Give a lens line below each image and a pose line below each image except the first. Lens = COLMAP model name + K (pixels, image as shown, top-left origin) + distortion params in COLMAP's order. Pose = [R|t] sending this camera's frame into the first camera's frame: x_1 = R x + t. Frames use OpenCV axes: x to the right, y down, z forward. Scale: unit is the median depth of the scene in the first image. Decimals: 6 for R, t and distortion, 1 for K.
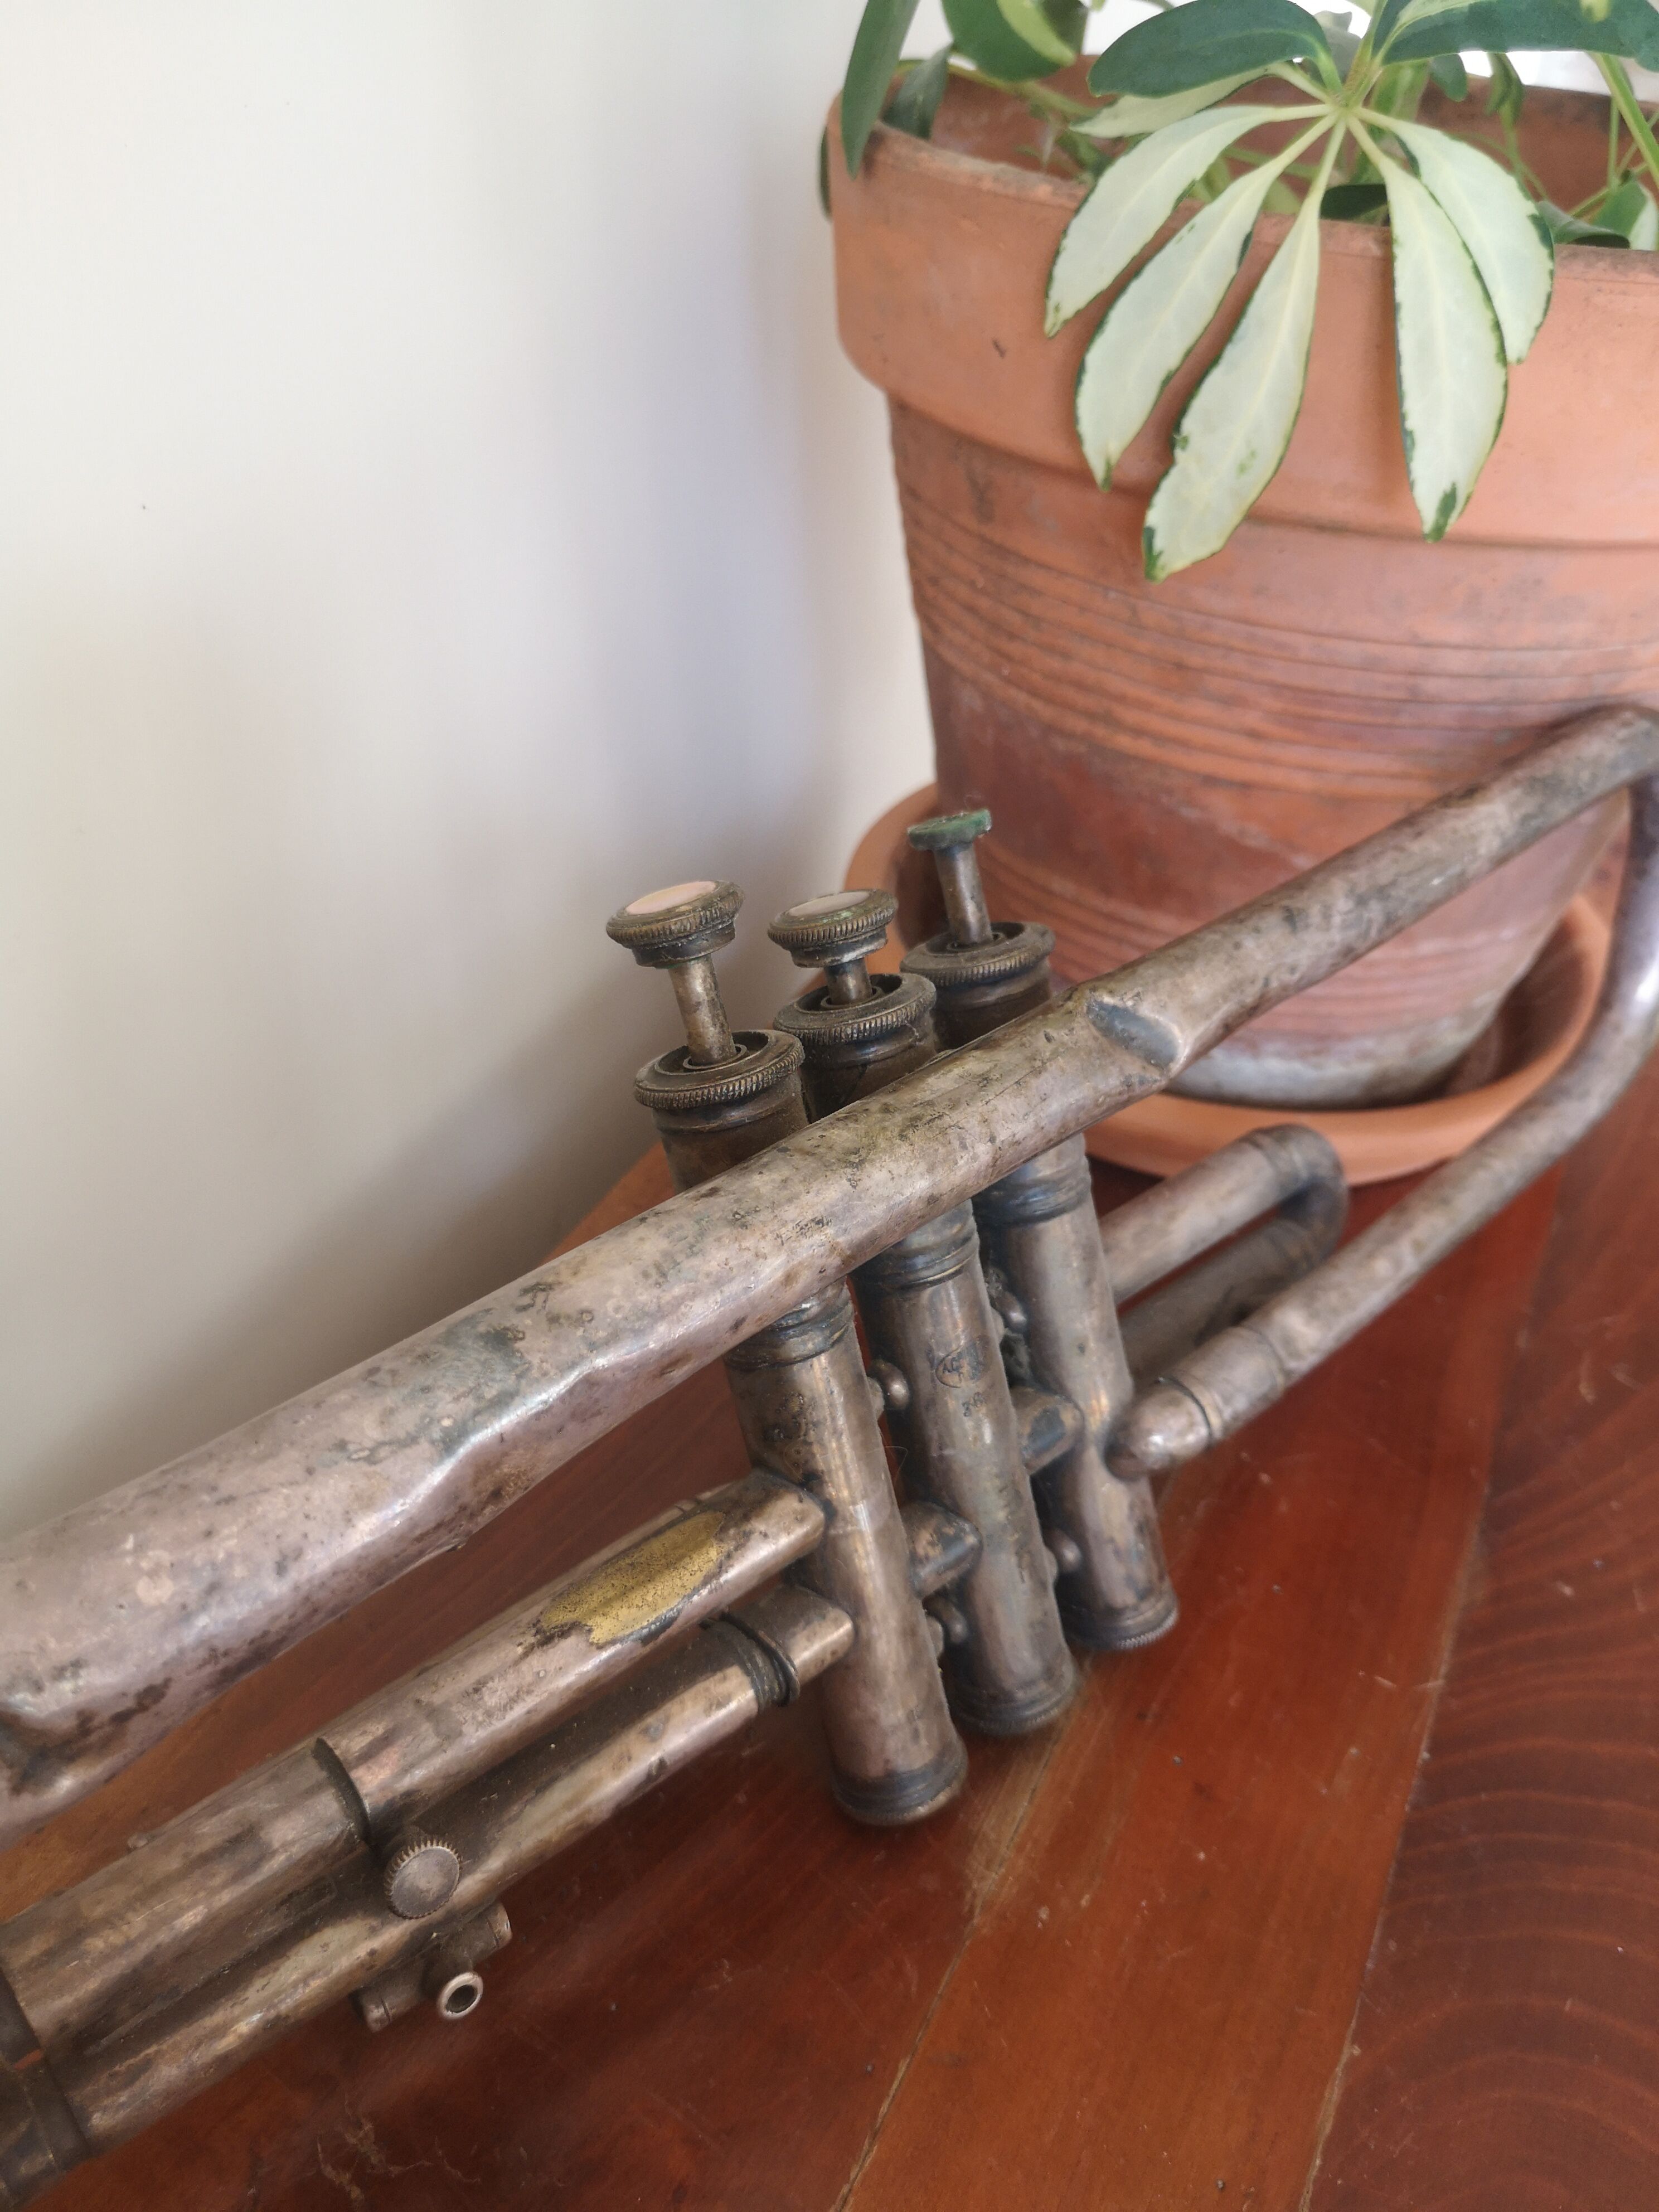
lens RADIAL K [[1765.4, 0, 829.5], [0, 1765.4, 1106.0], [0, 0, 1]] dist [0.071515, 0.001207]
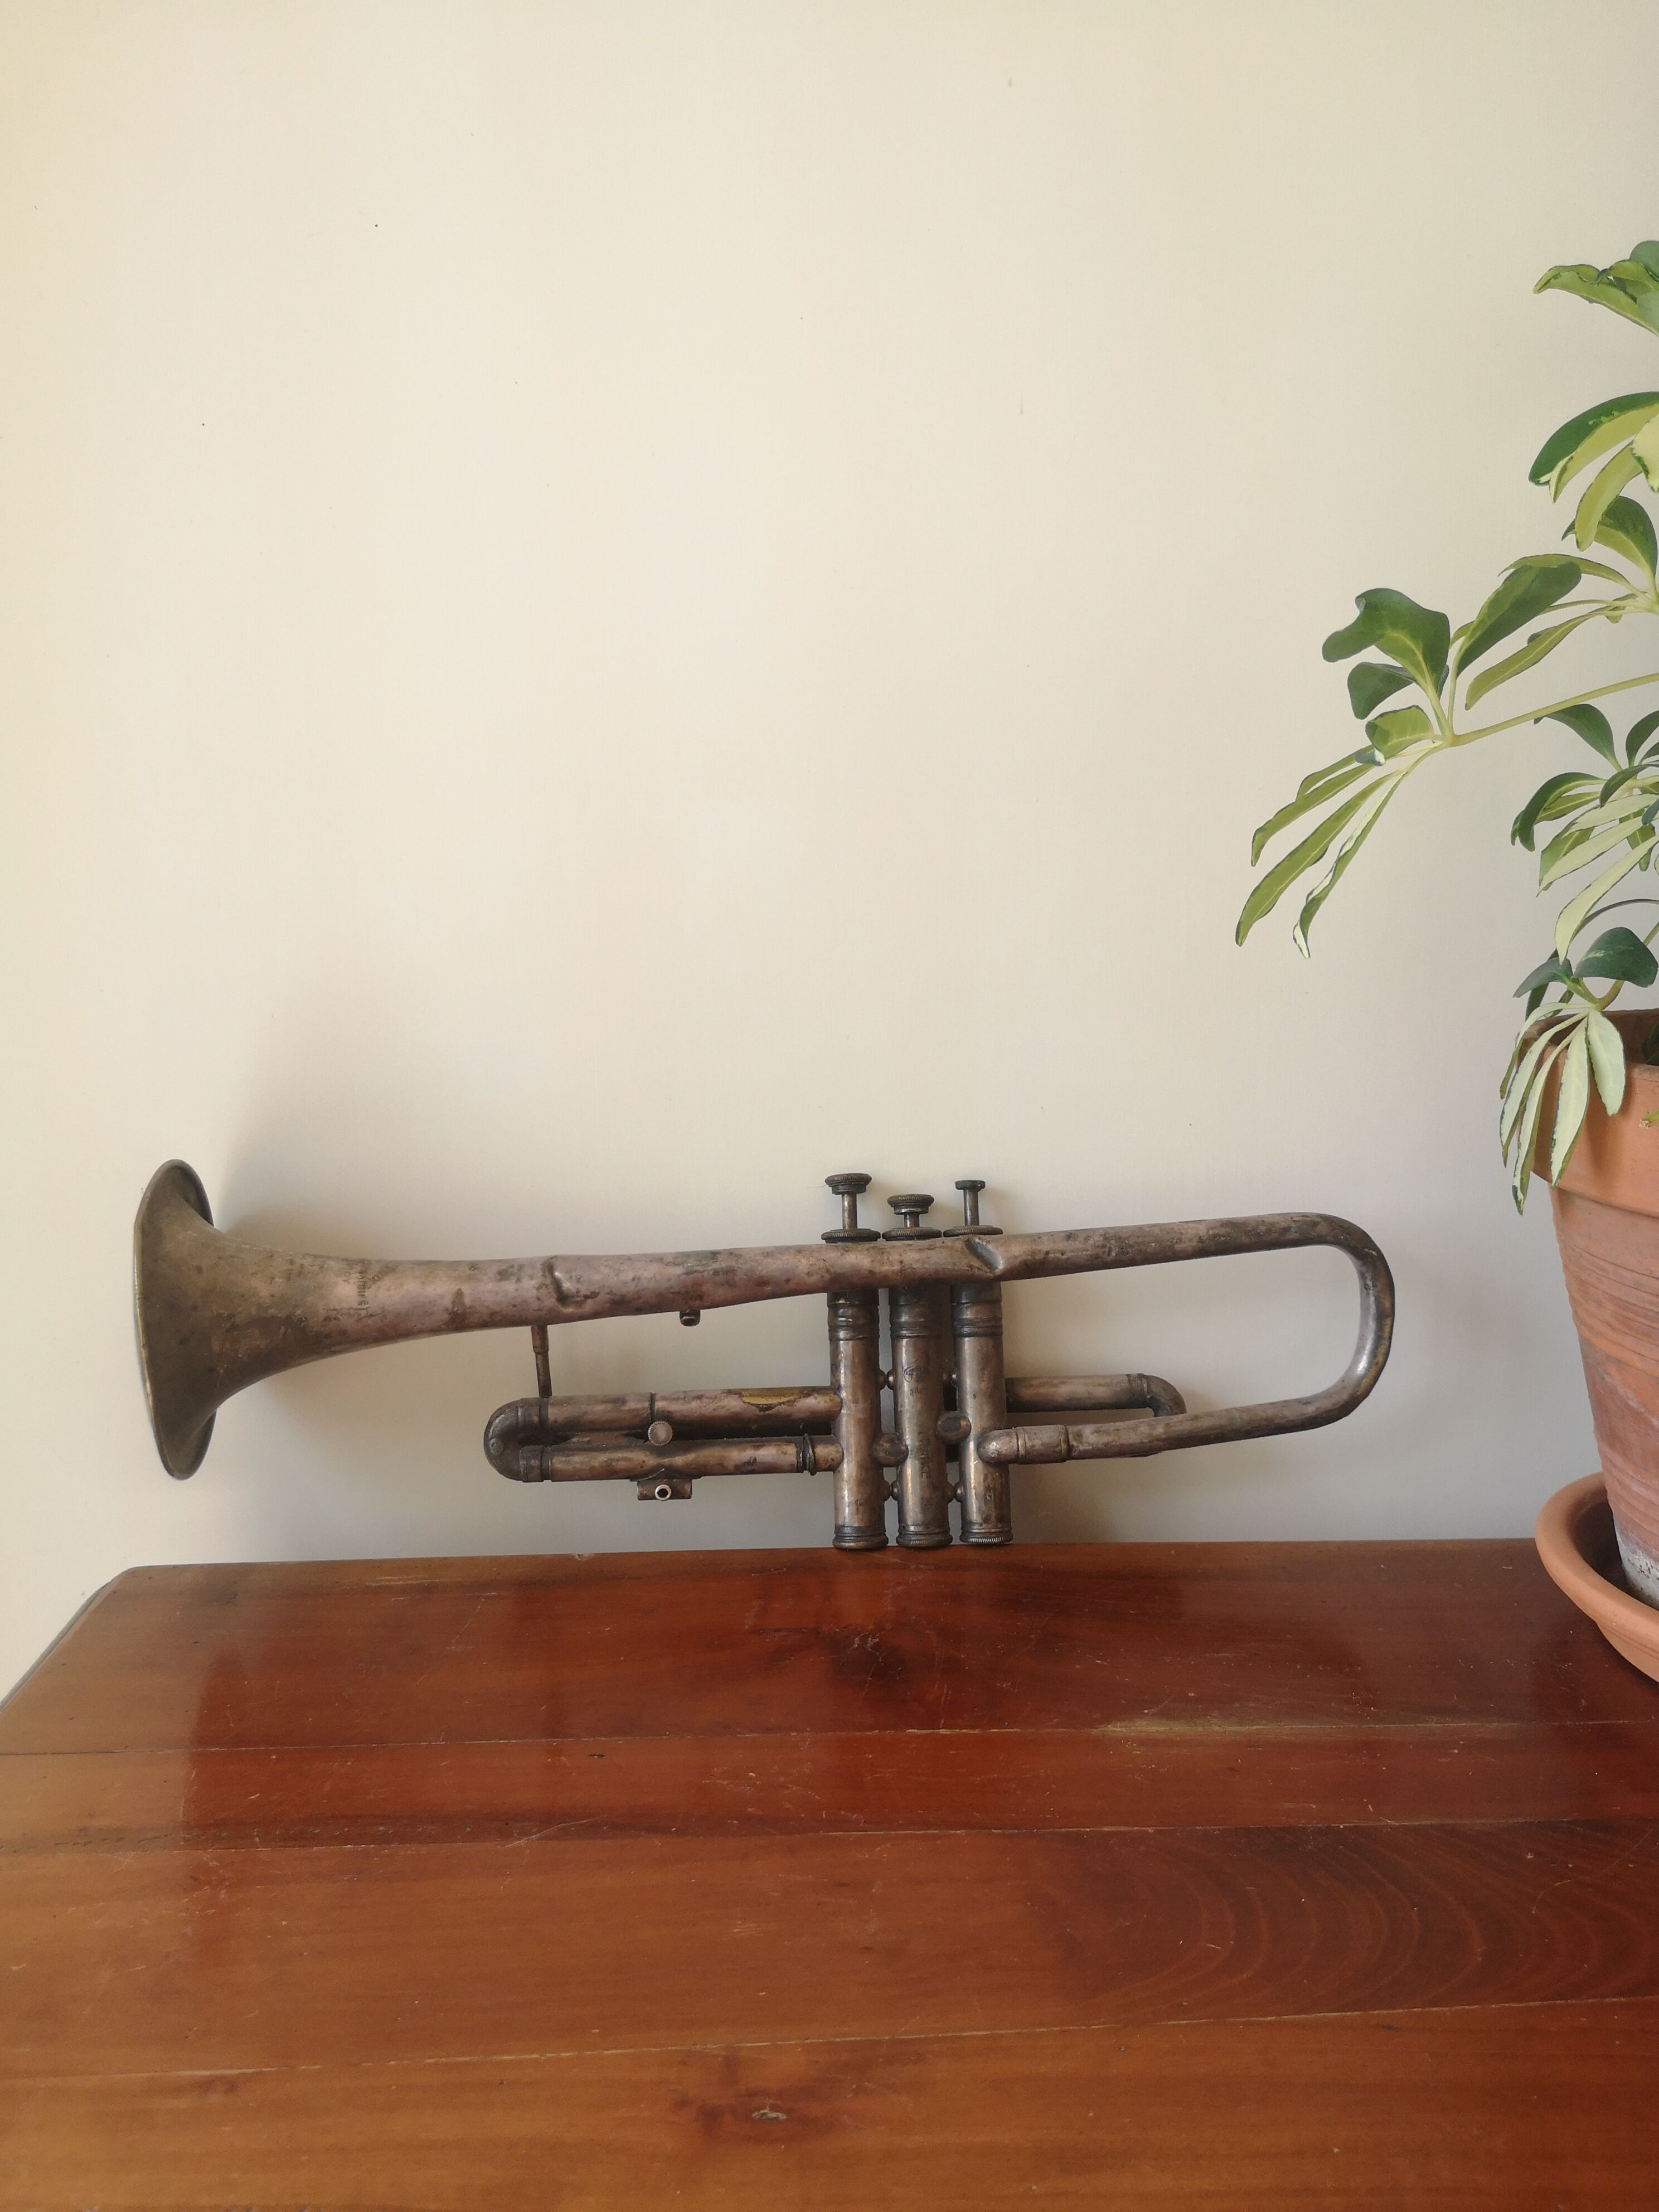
lens RADIAL K [[1765.4, 0, 829.5], [0, 1765.4, 1106.0], [0, 0, 1]] dist [0.071515, 0.001207]
pose [[0.806348, 0.136771, -0.575410, 1.431820], [-0.337529, 0.905324, -0.257806, 0.505144], [0.485672, 0.402098, 0.776170, -1.243804]]
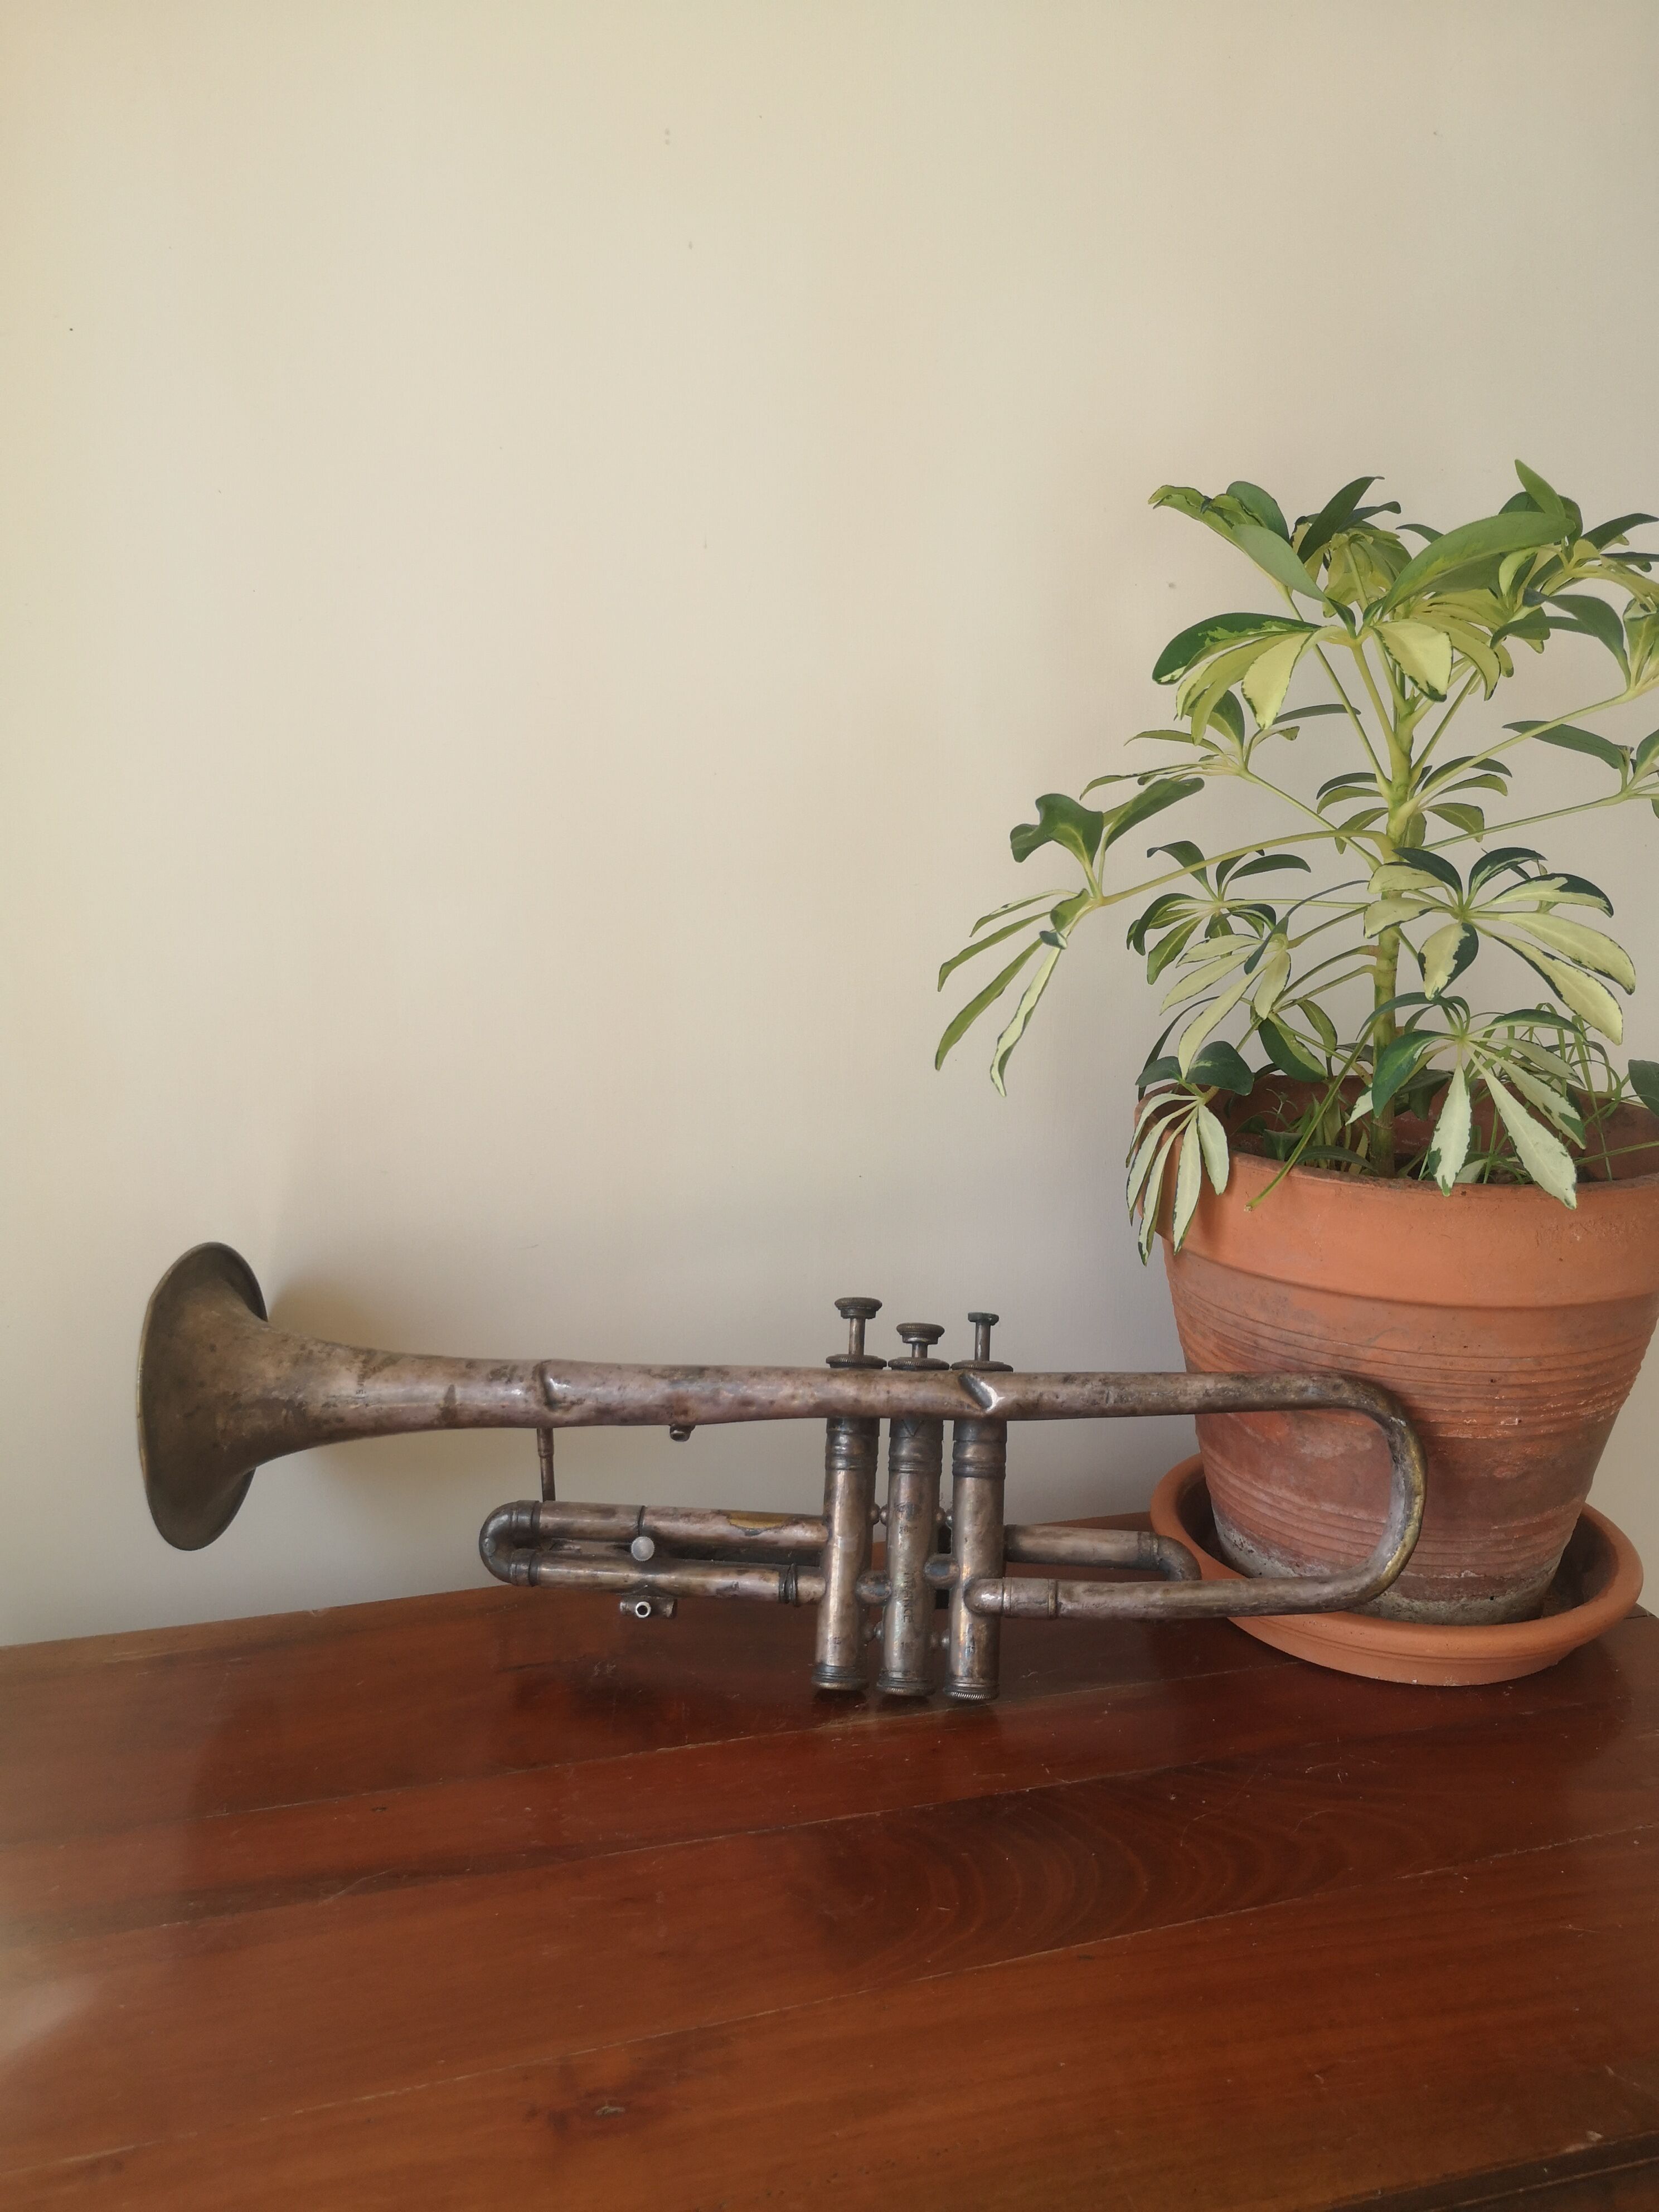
lens RADIAL K [[1765.4, 0, 829.5], [0, 1765.4, 1106.0], [0, 0, 1]] dist [0.071515, 0.001207]
pose [[0.665857, 0.130891, -0.734508, 1.786856], [-0.434605, 0.868259, -0.239259, 0.296650], [0.606426, 0.478533, 0.635022, -0.935797]]
